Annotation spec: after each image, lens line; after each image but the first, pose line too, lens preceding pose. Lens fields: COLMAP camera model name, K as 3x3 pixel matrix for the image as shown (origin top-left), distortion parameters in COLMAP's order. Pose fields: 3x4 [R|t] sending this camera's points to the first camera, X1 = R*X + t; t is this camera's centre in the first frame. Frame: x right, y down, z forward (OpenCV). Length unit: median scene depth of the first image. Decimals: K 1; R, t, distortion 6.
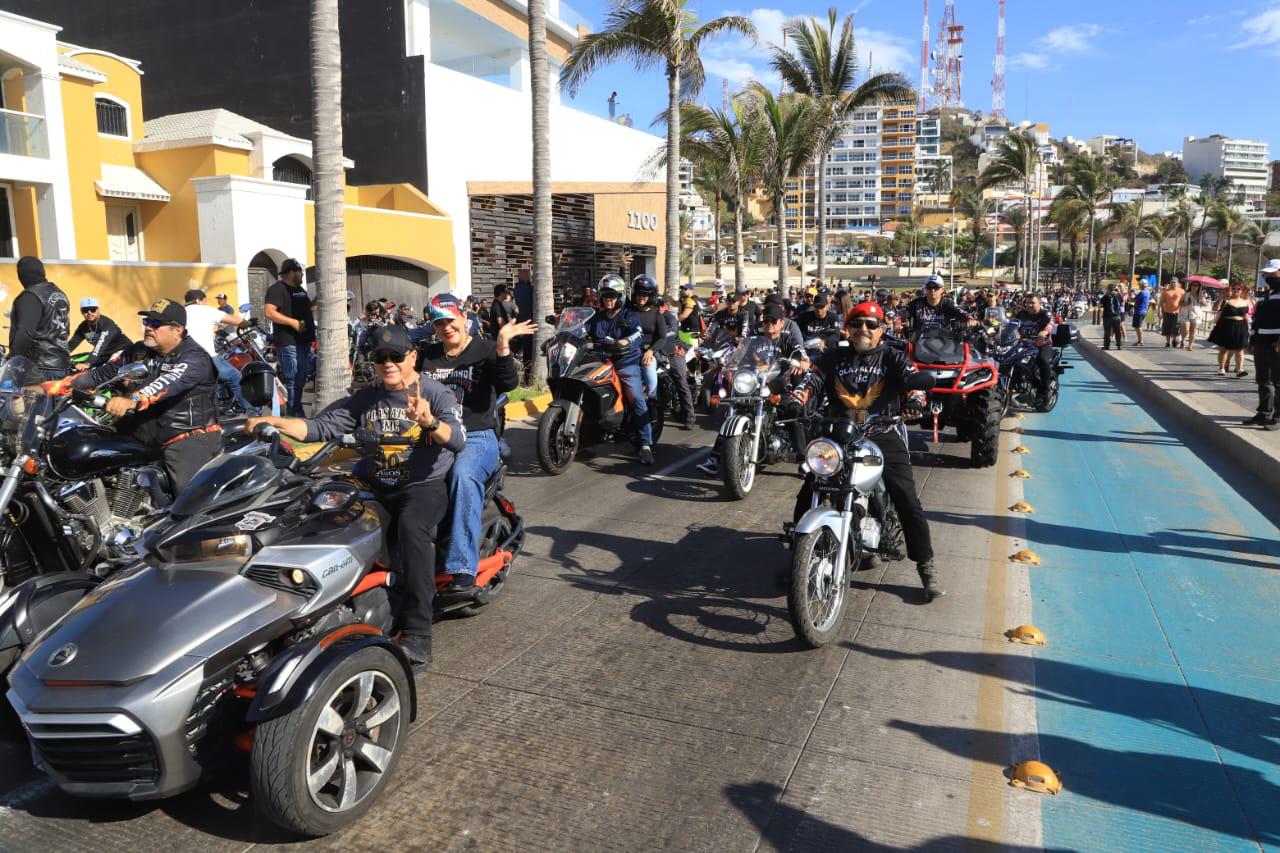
lens RADIAL K [[876.8, 0, 646.4], [0, 876.8, 423.6], [0, 0, 1]] dist [-0.068980, 0.038494]
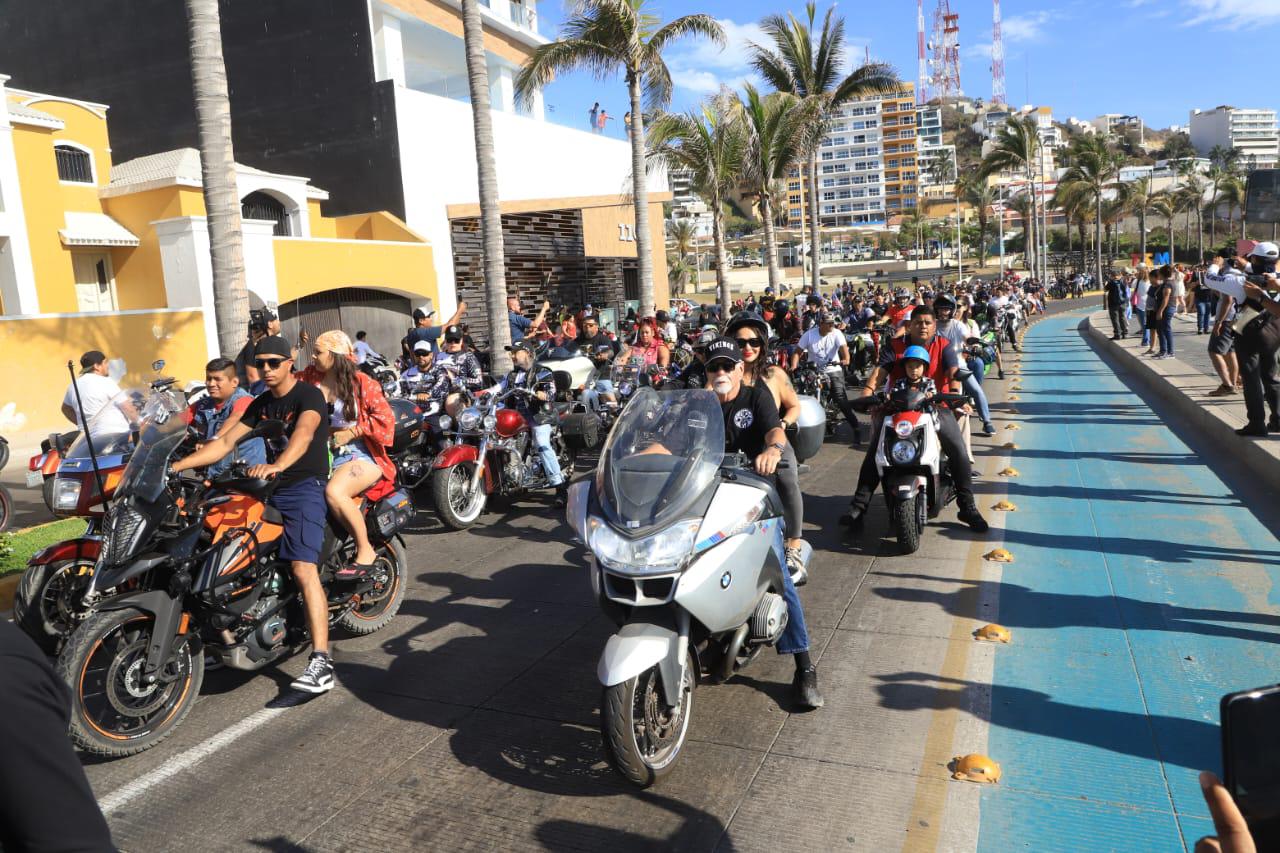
lens RADIAL K [[876.8, 0, 646.2], [0, 876.8, 425.9], [0, 0, 1]] dist [-0.068980, 0.038494]
pose [[0.997977, -0.059801, -0.021586, 0.006041], [0.059635, 0.998186, -0.008224, -0.002334], [0.022038, 0.006920, 0.999733, 0.007424]]
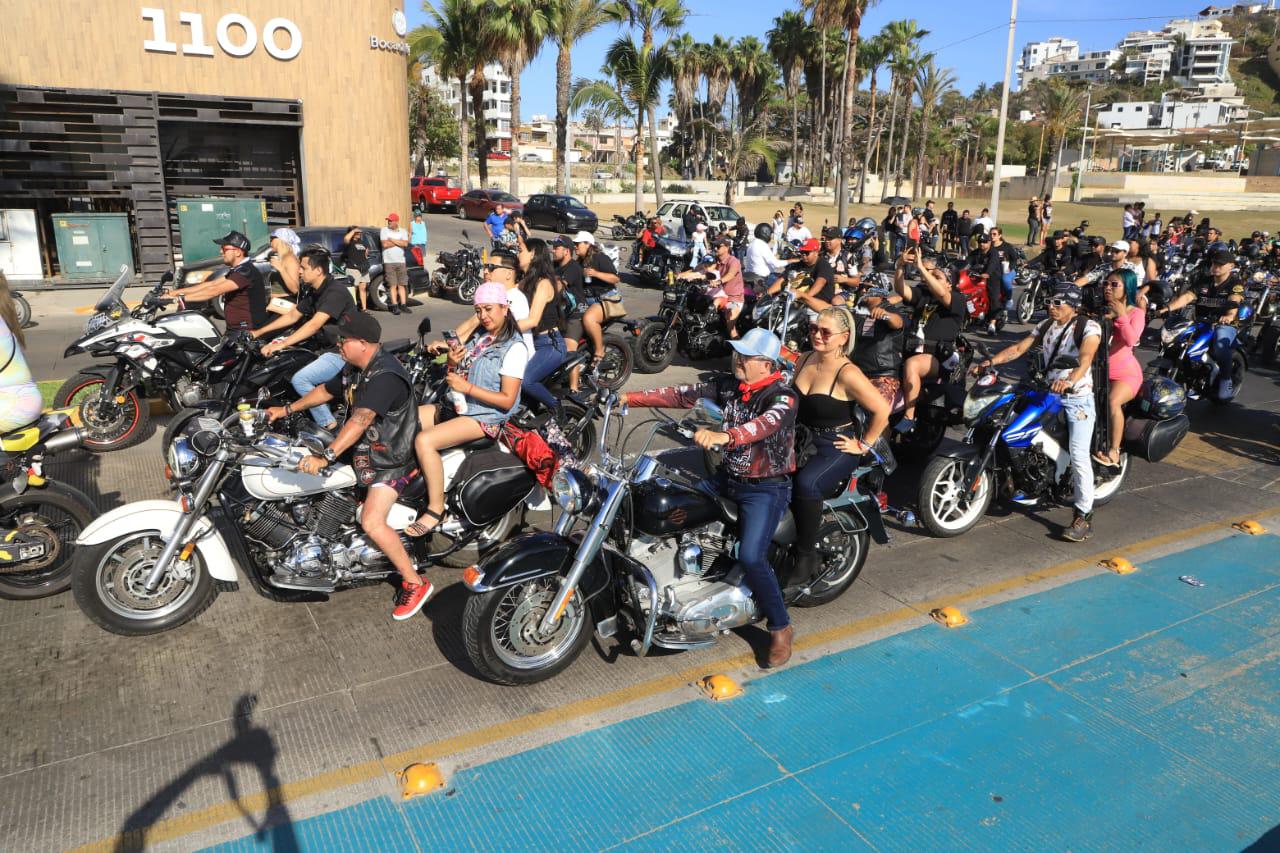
lens RADIAL K [[876.8, 0, 648.7], [0, 876.8, 422.5], [0, 0, 1]] dist [-0.068980, 0.038494]
pose [[0.848151, 0.153448, -0.507044, 0.146378], [-0.101598, 0.986479, 0.128594, -0.046099], [0.519921, -0.057552, 0.852274, 0.277503]]
